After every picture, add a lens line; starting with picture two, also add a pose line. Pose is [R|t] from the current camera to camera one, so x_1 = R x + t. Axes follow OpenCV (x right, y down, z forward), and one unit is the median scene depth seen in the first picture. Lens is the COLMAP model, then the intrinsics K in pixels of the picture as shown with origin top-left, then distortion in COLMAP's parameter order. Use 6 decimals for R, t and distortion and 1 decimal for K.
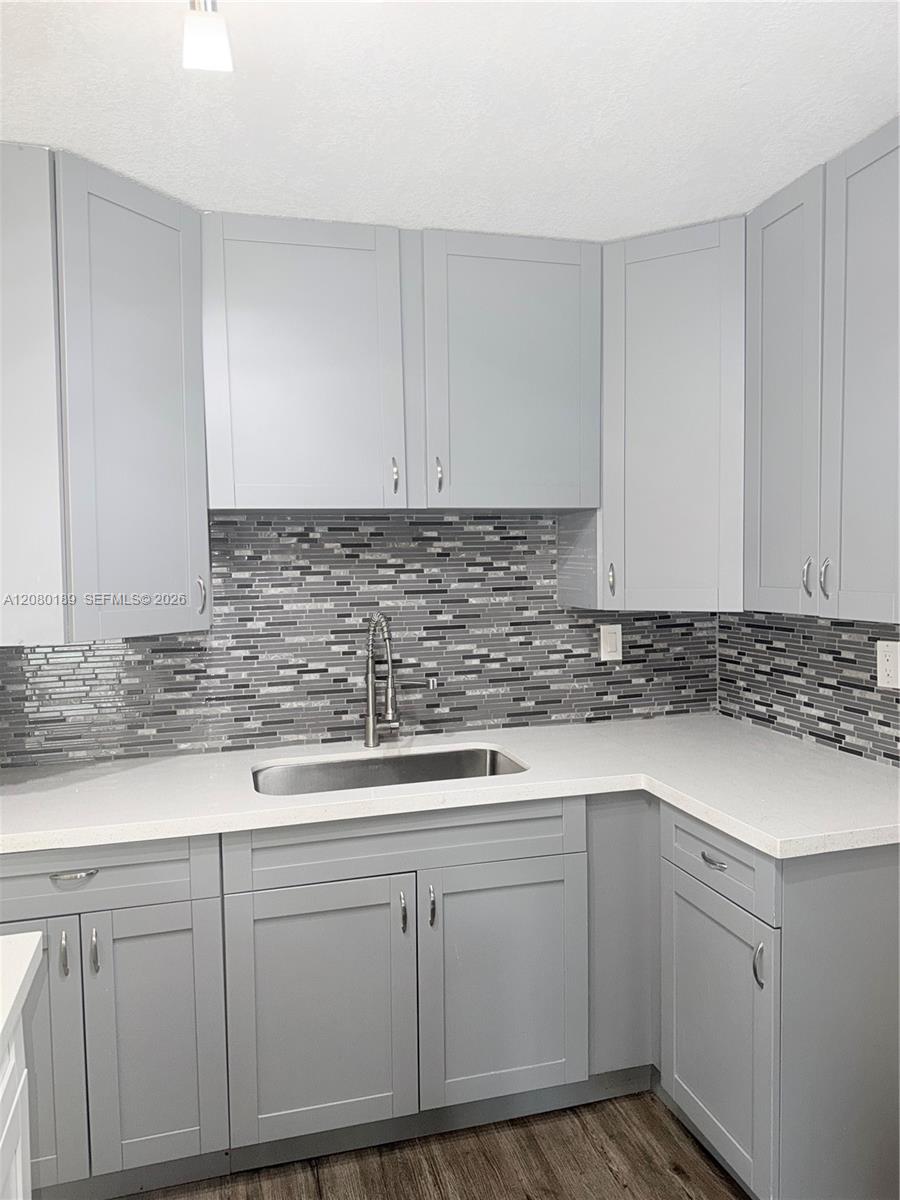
lens RADIAL K [[848.1, 0, 448.1], [0, 848.1, 601.4], [0, 0, 1]] dist [0.032279, -0.020663]
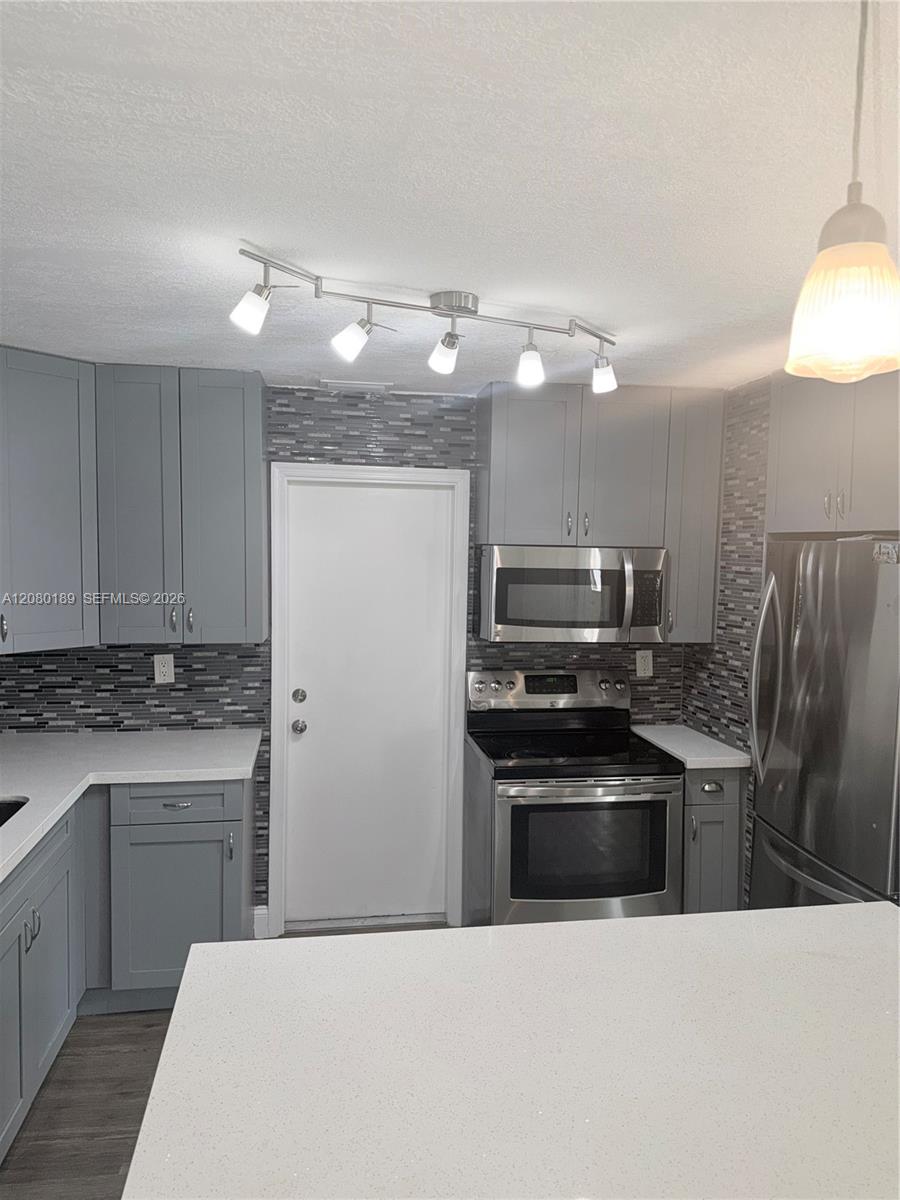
lens RADIAL K [[848.1, 0, 449.8], [0, 848.1, 602.1], [0, 0, 1]] dist [0.032279, -0.020663]
pose [[0.121636, -0.051079, 0.991260, -0.915318], [0.029991, 0.998408, 0.047767, -0.102526], [-0.992122, 0.023918, 0.122974, 0.238624]]
